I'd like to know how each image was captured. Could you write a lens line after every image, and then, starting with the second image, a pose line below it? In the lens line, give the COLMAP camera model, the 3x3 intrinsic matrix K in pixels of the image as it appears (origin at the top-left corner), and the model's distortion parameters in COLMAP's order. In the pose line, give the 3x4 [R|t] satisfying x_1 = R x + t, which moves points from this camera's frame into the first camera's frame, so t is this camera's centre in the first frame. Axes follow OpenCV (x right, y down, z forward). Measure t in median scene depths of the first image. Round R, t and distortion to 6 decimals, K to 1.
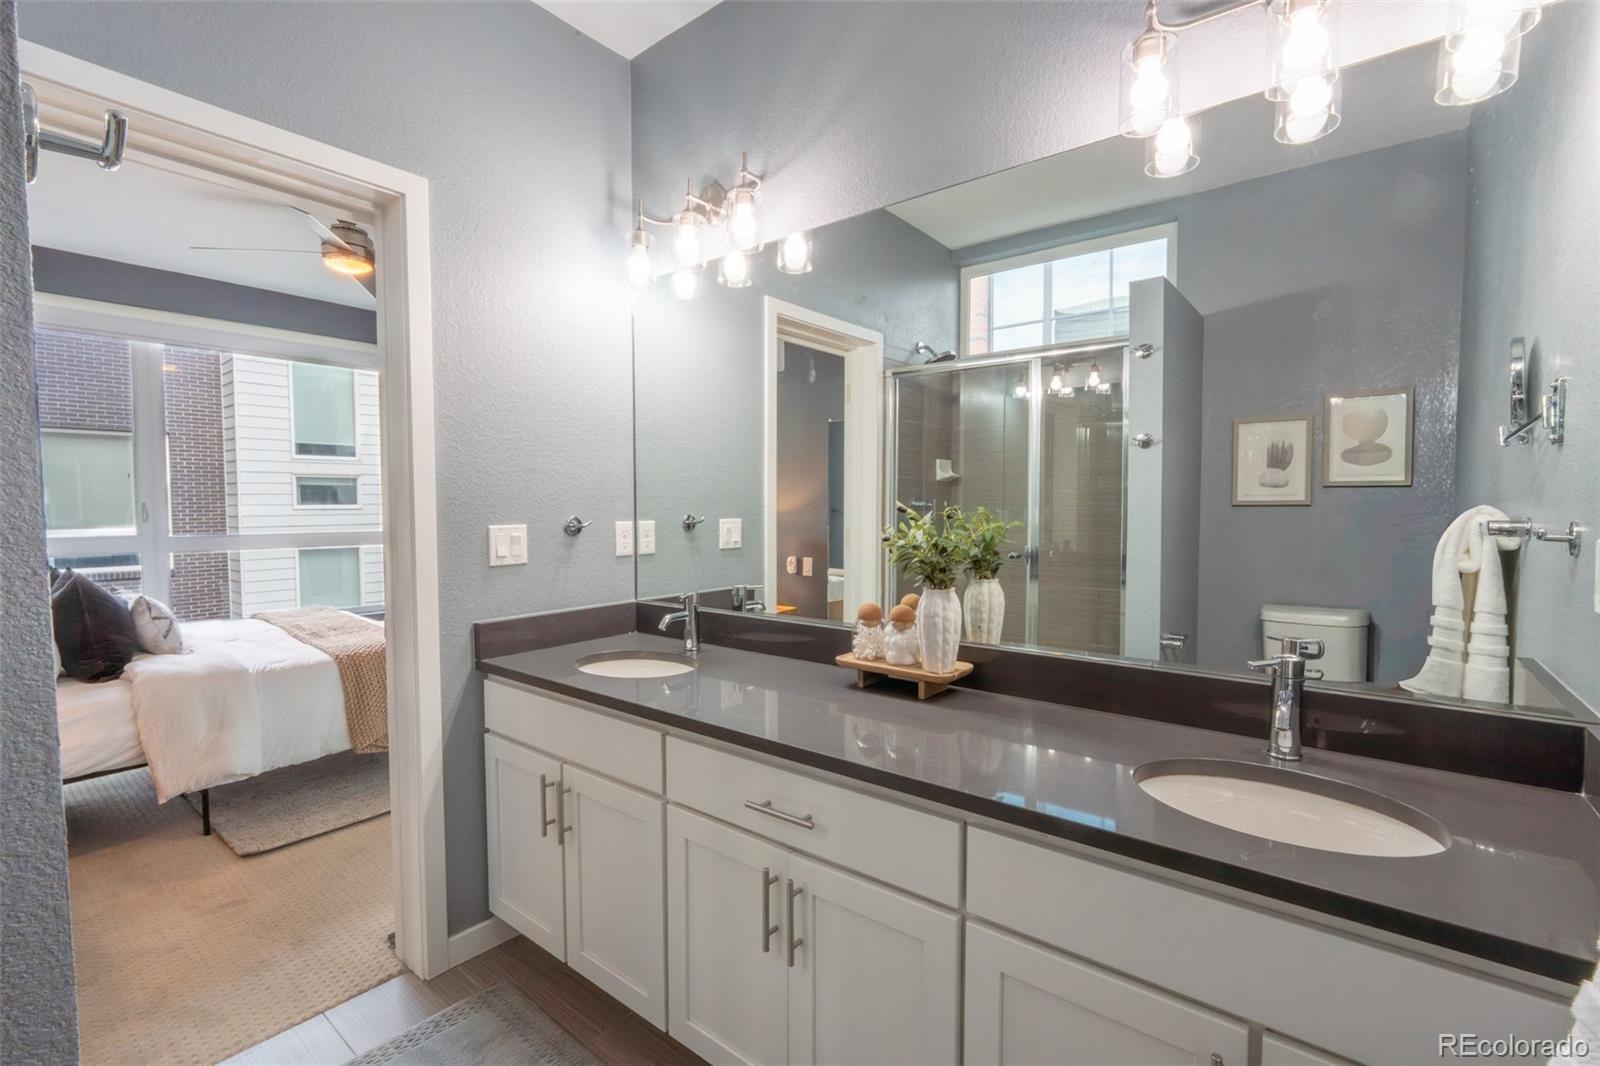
lens RADIAL K [[709.5, 0, 792.2], [0, 709.5, 533.3], [0, 0, 1]] dist [-0.010987, 0.000483]
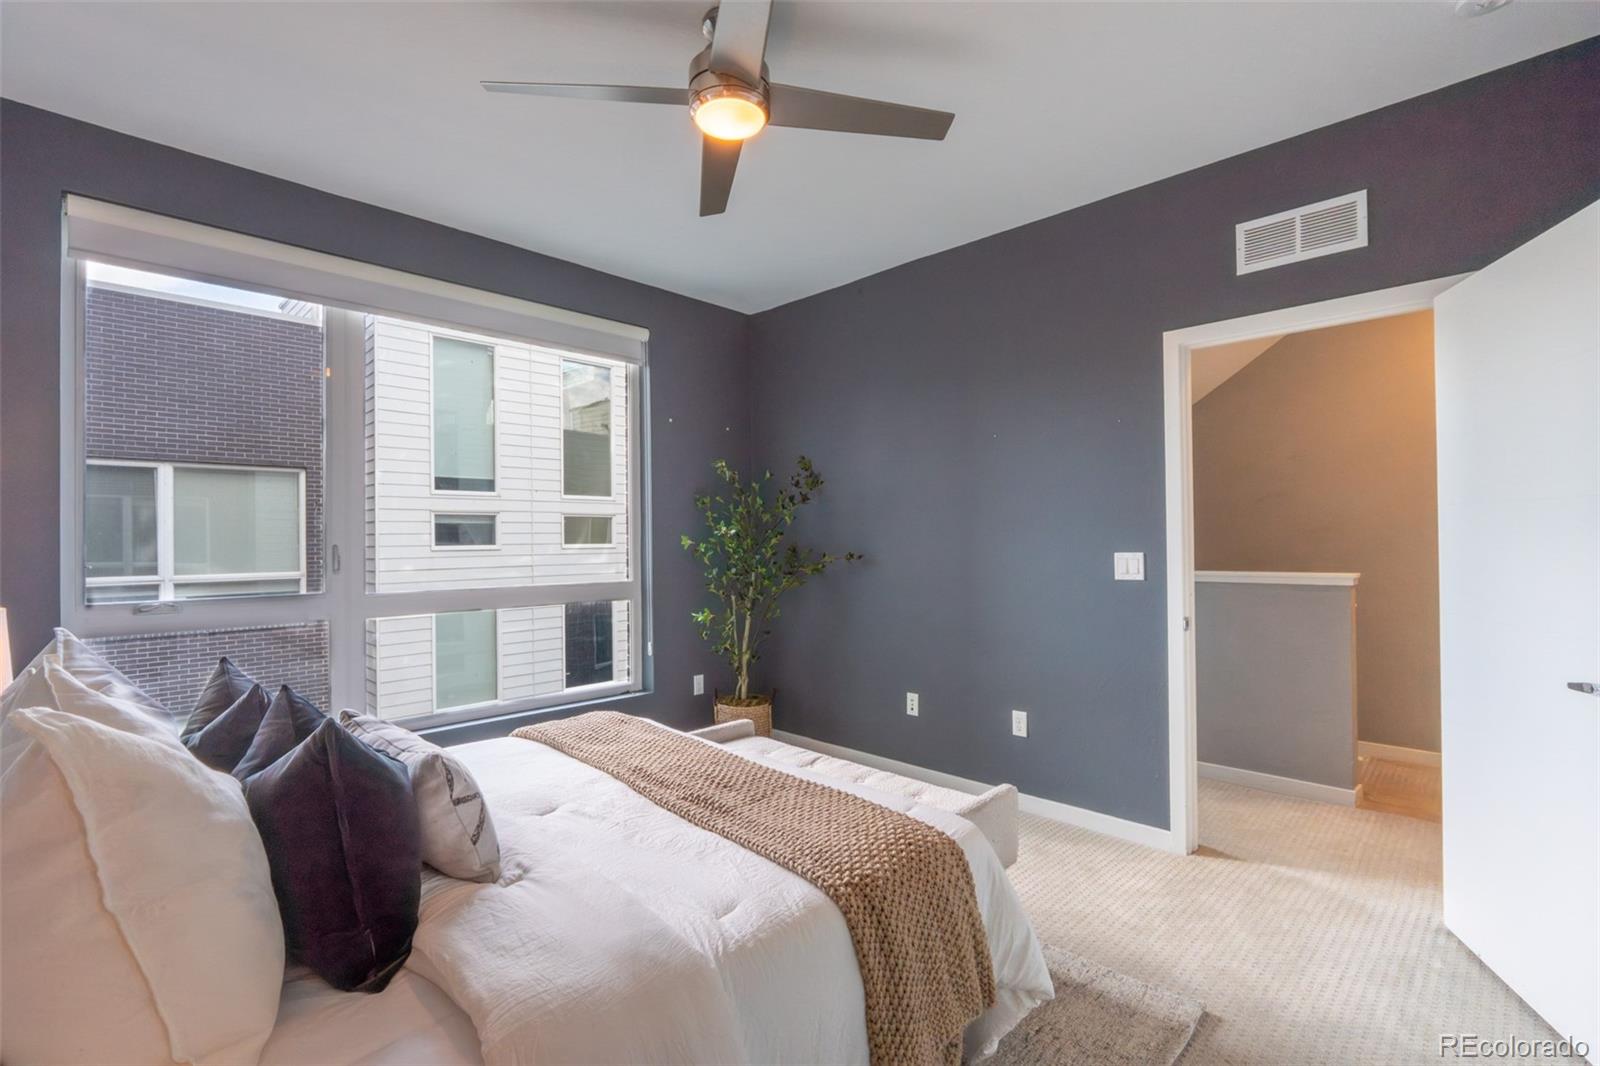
lens RADIAL K [[722.9, 0, 791.2], [0, 722.9, 533.3], [0, 0, 1]] dist [-0.011703, 0.001501]
pose [[0.994754, -0.010147, -0.101789, -0.357826], [0.004878, 0.998641, -0.051880, -0.013878], [0.102177, 0.051111, 0.993452, 0.307861]]
